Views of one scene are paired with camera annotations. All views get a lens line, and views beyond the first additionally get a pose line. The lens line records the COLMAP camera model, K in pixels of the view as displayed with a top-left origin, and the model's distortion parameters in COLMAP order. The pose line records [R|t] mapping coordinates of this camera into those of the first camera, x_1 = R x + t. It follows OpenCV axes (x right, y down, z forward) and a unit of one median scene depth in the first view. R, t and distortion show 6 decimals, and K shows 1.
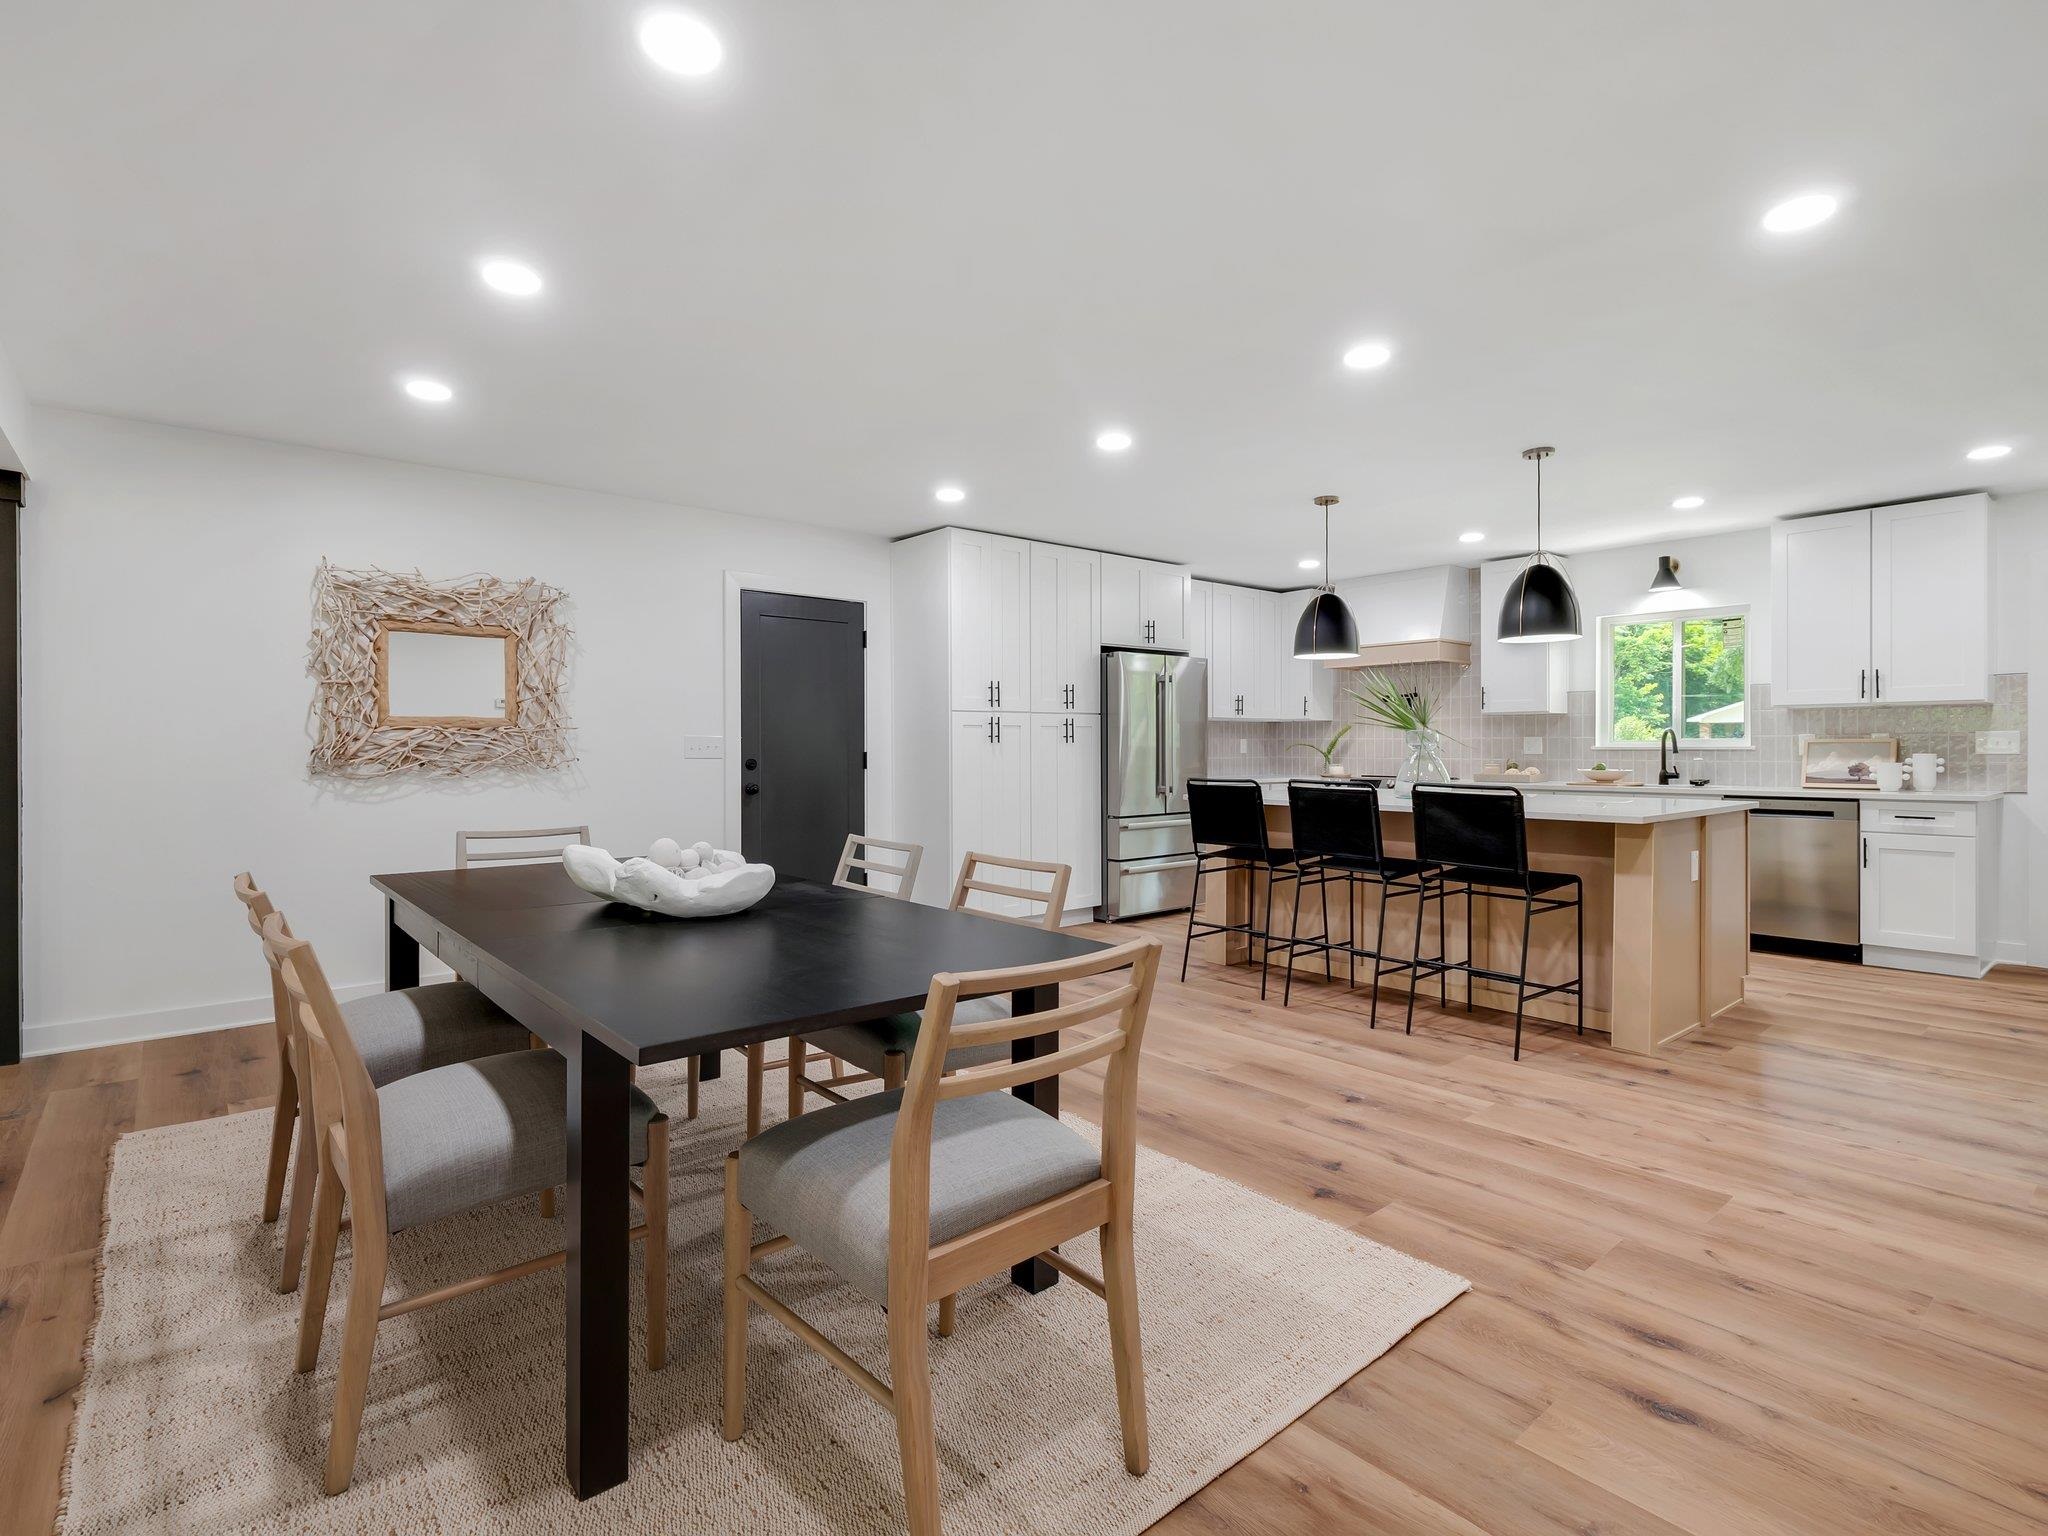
lens RADIAL K [[1000.4, 0, 1011.1], [0, 1000.4, 761.3], [0, 0, 1]] dist [-0.004993, -0.002893]
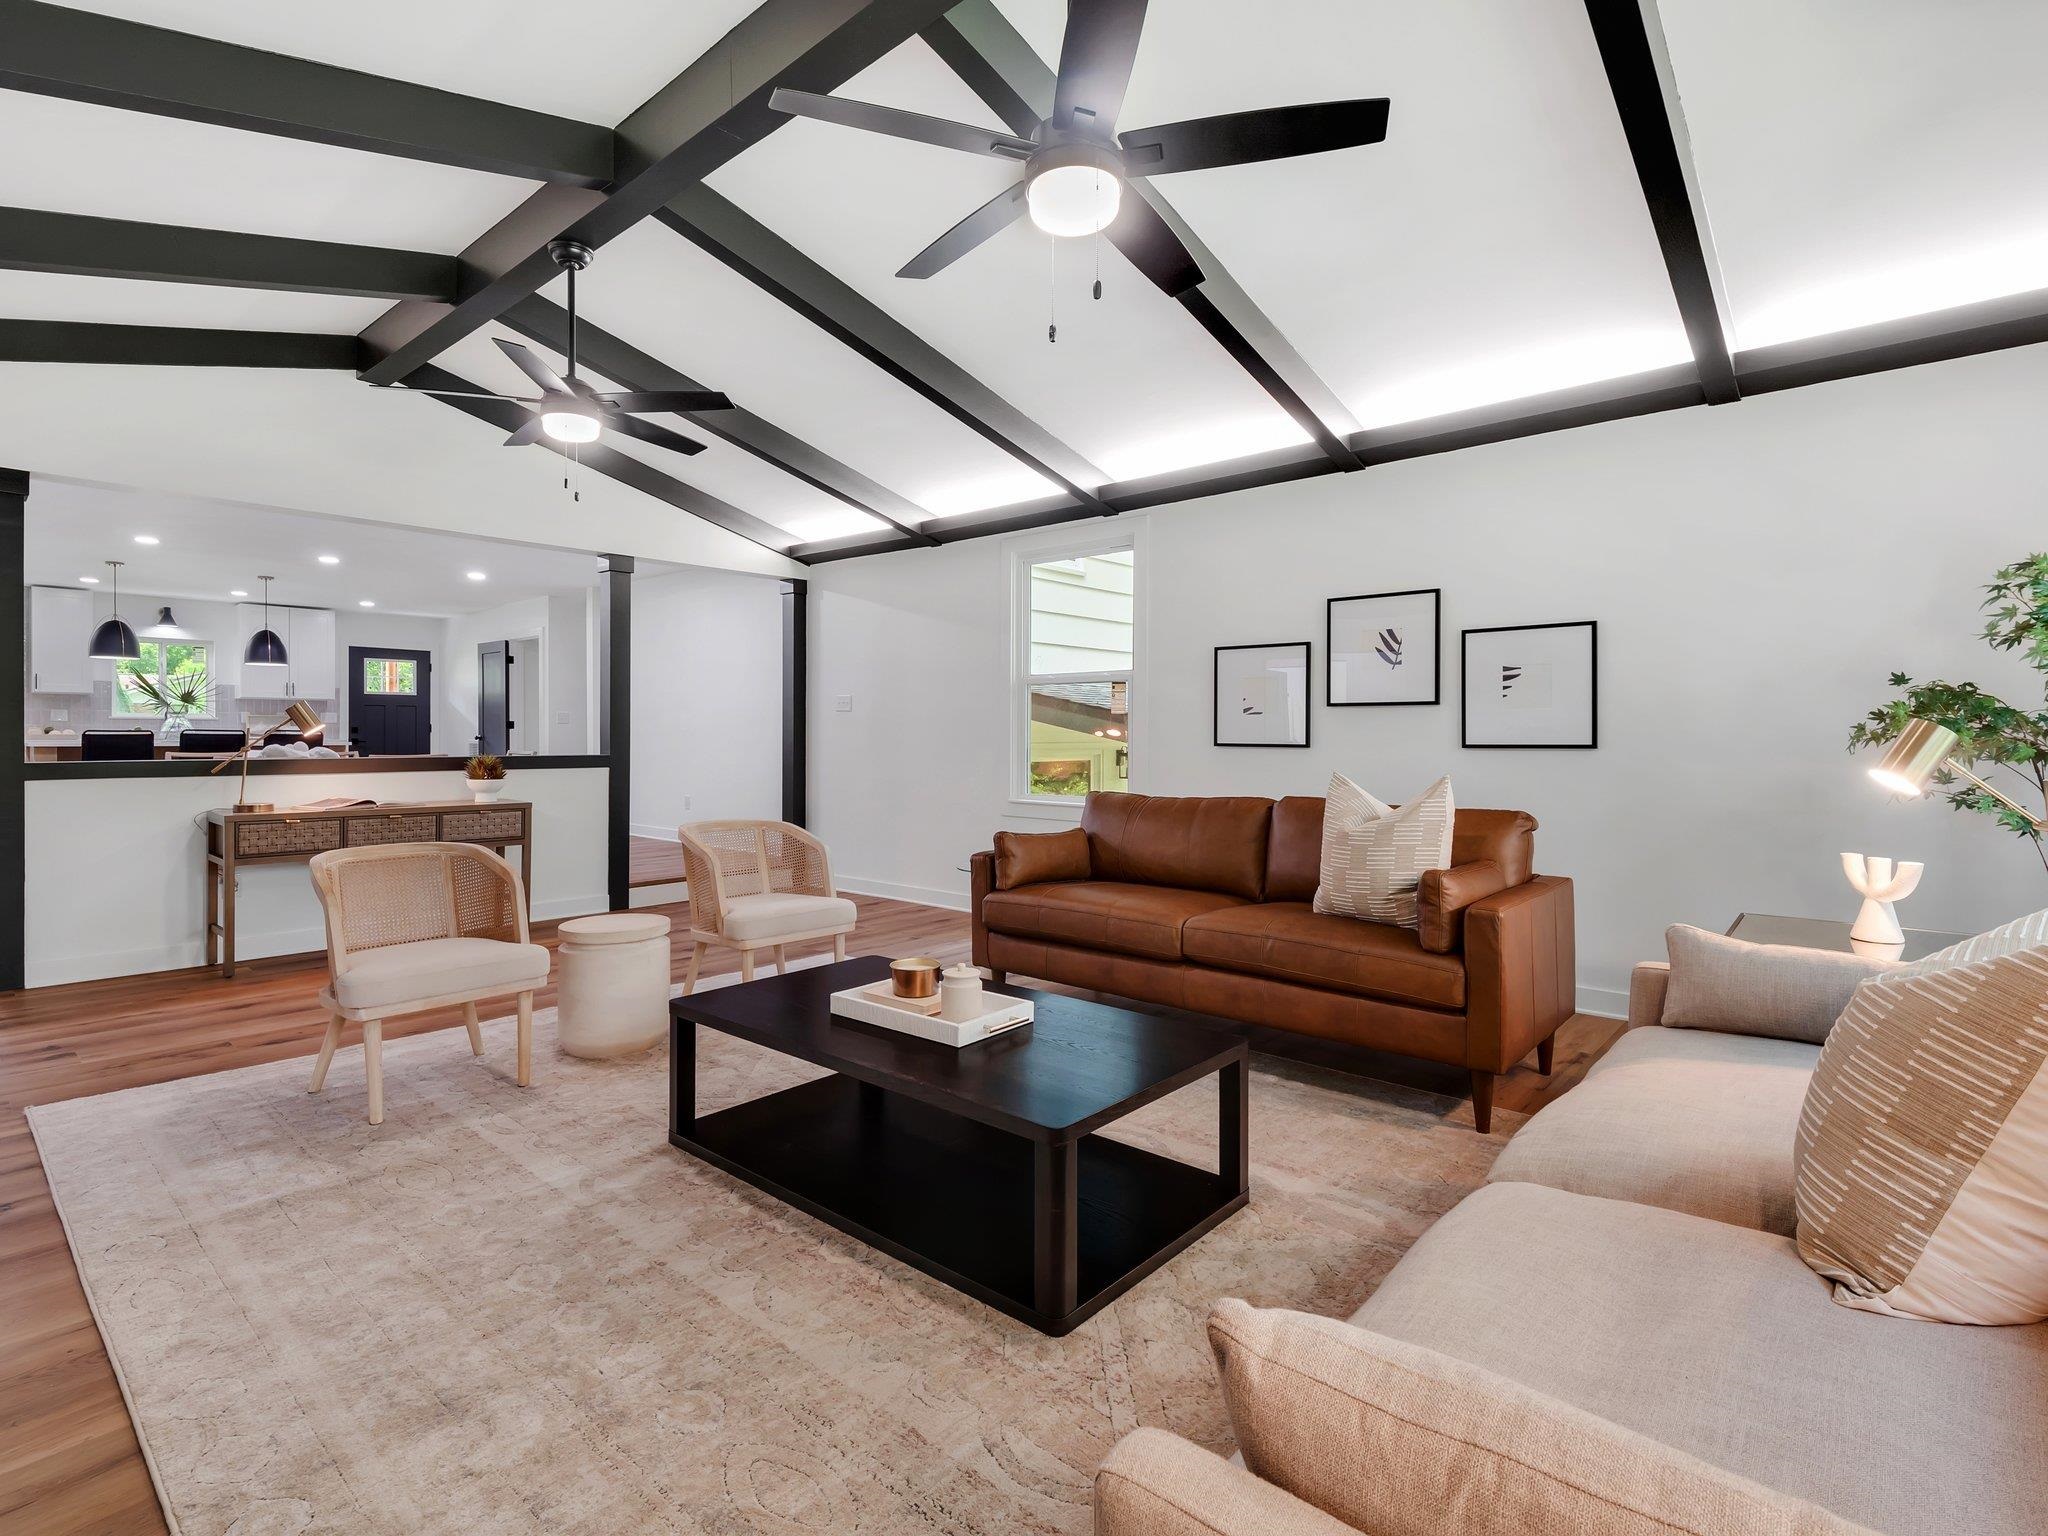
lens RADIAL K [[995.7, 0, 1009.3], [0, 995.7, 741.3], [0, 0, 1]] dist [0.001402, -0.001773]
pose [[-0.140560, -0.004066, 0.990064, -1.514391], [0.010615, 0.999928, 0.005614, 0.039712], [-0.990015, 0.011299, -0.140506, -0.237096]]
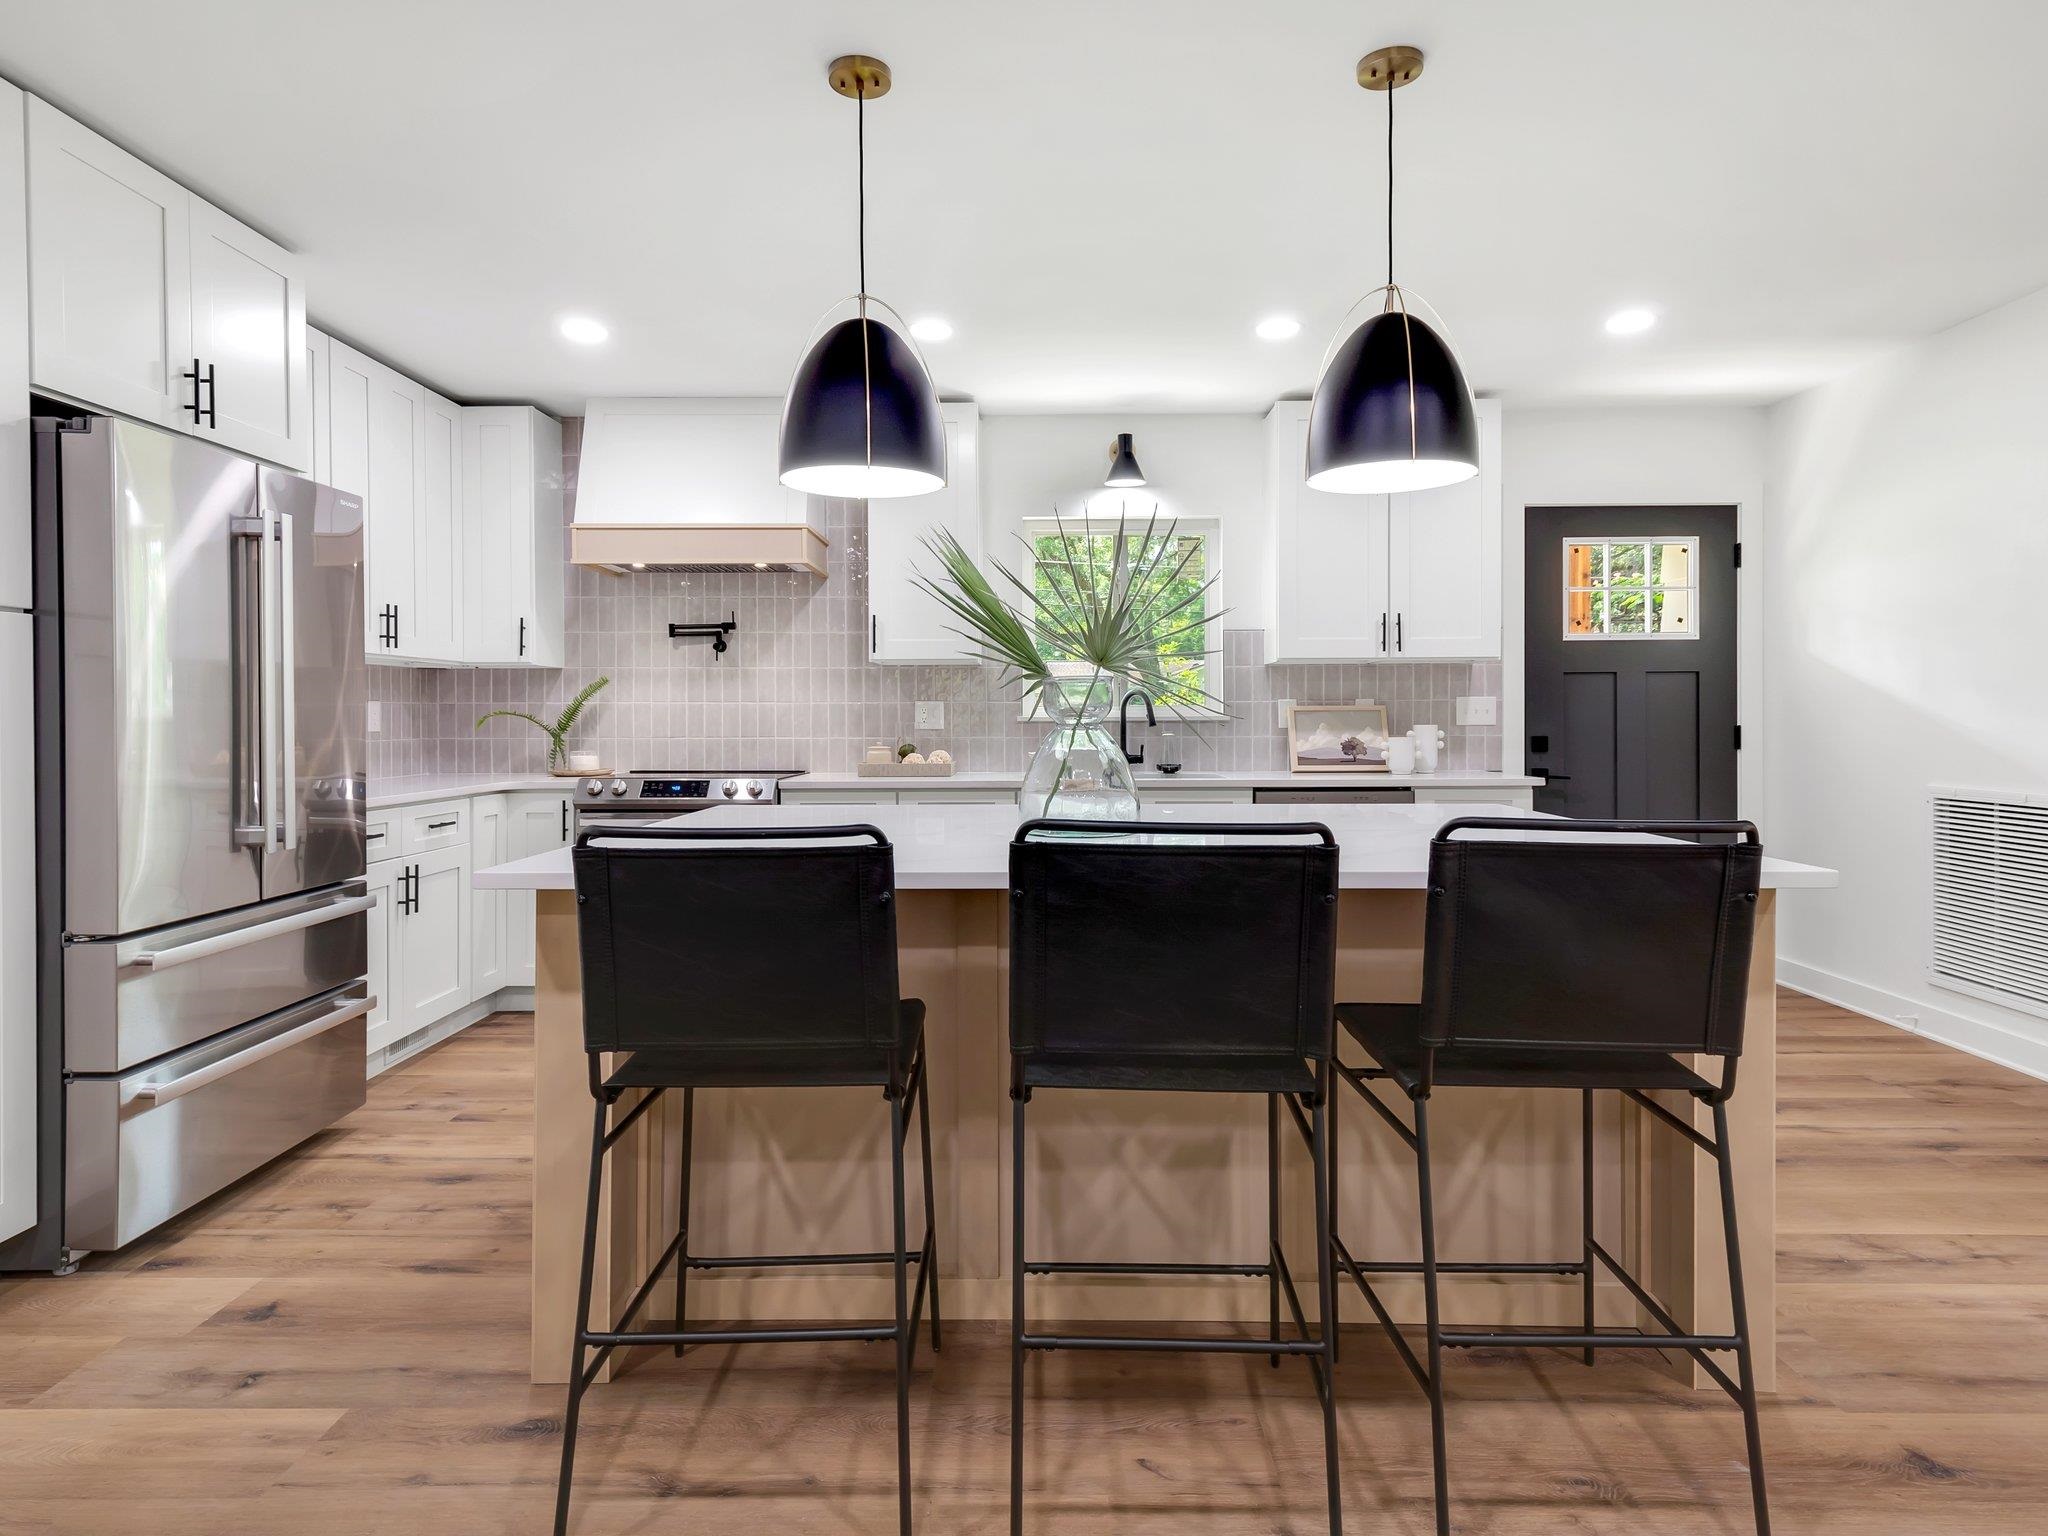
lens RADIAL K [[1189.2, 0, 1040.4], [0, 1189.2, 724.6], [0, 0, 1]] dist [0.011249, 0.002114]
pose [[0.645722, -0.003994, 0.763562, 0.008362], [0.013153, 0.999896, -0.005893, -0.006452], [-0.763459, 0.013849, 0.645708, 0.640145]]
